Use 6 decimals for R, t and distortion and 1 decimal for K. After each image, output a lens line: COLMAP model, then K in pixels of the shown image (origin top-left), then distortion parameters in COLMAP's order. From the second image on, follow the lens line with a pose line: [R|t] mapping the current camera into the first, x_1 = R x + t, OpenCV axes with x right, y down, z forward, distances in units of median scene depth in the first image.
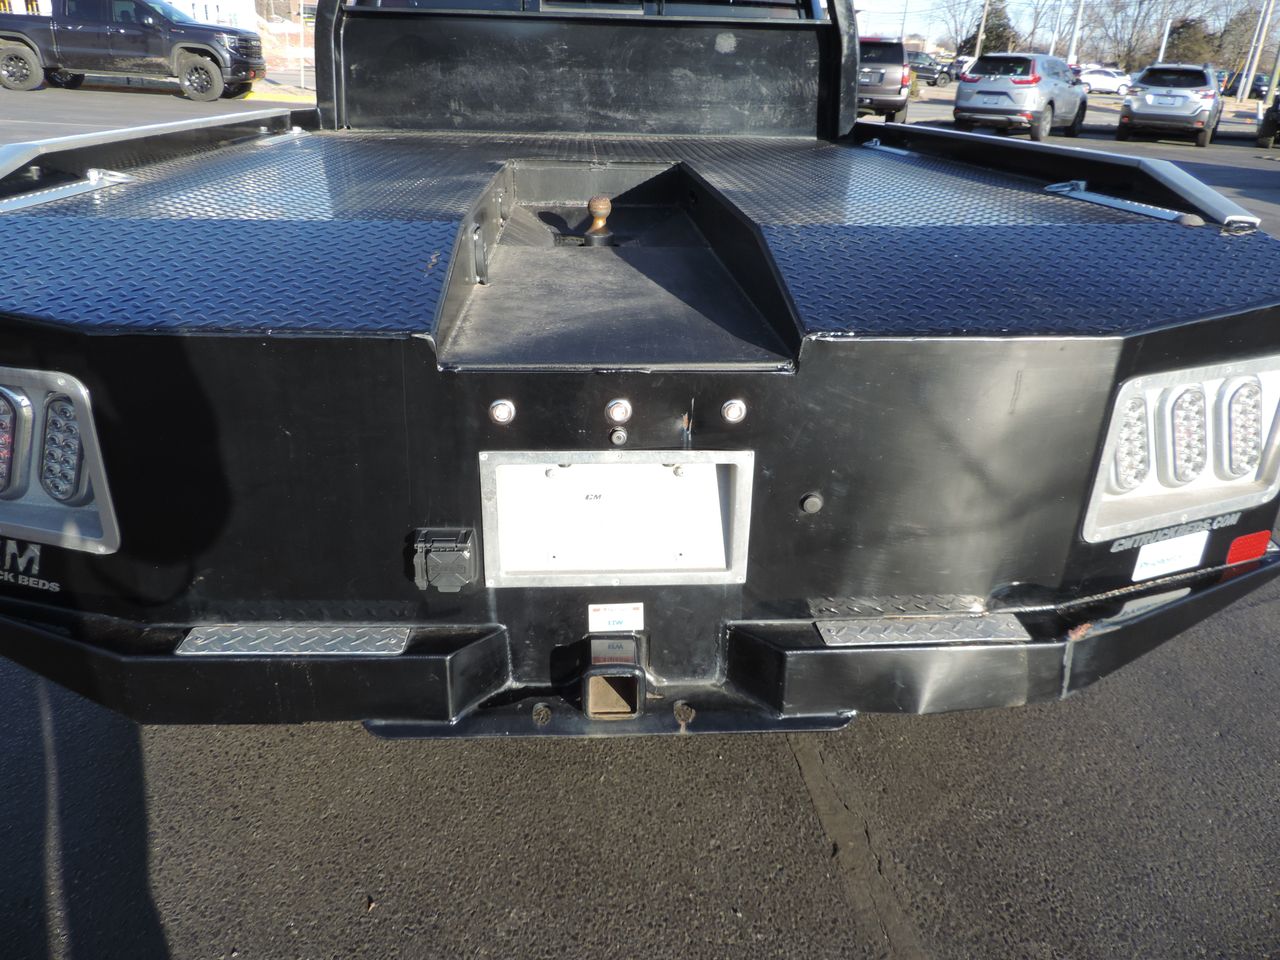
lens RADIAL K [[899.0, 0, 635.8], [0, 899.0, 482.6], [0, 0, 1]] dist [-0.021781, 0.000846]
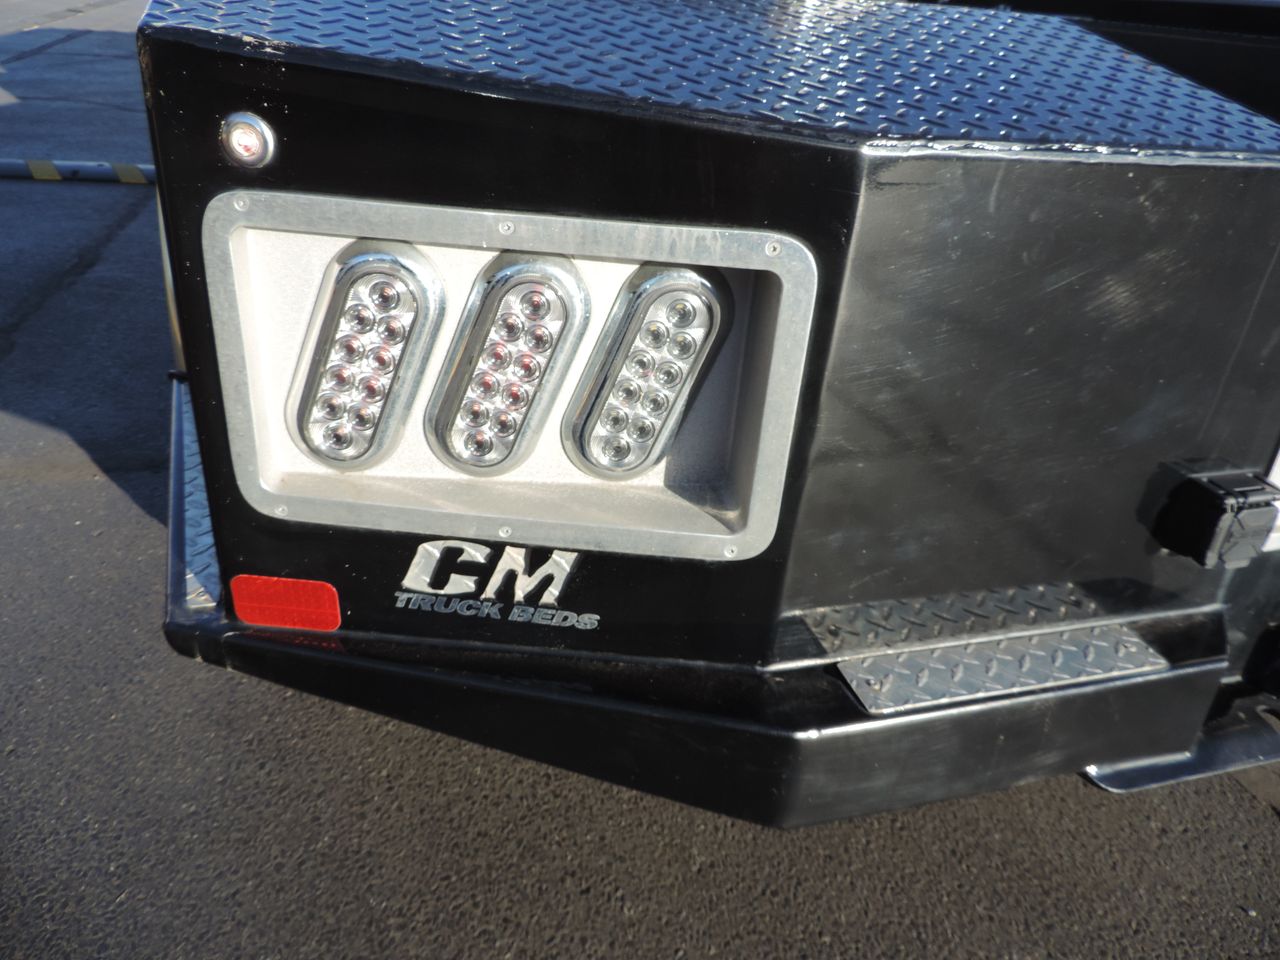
lens RADIAL K [[899.0, 0, 635.8], [0, 899.0, 482.6], [0, 0, 1]] dist [-0.021781, 0.000846]
pose [[0.981799, -0.072538, 0.175525, -0.716494], [0.057359, 0.994283, 0.090061, -0.022845], [-0.181055, -0.078354, 0.980347, 0.428866]]
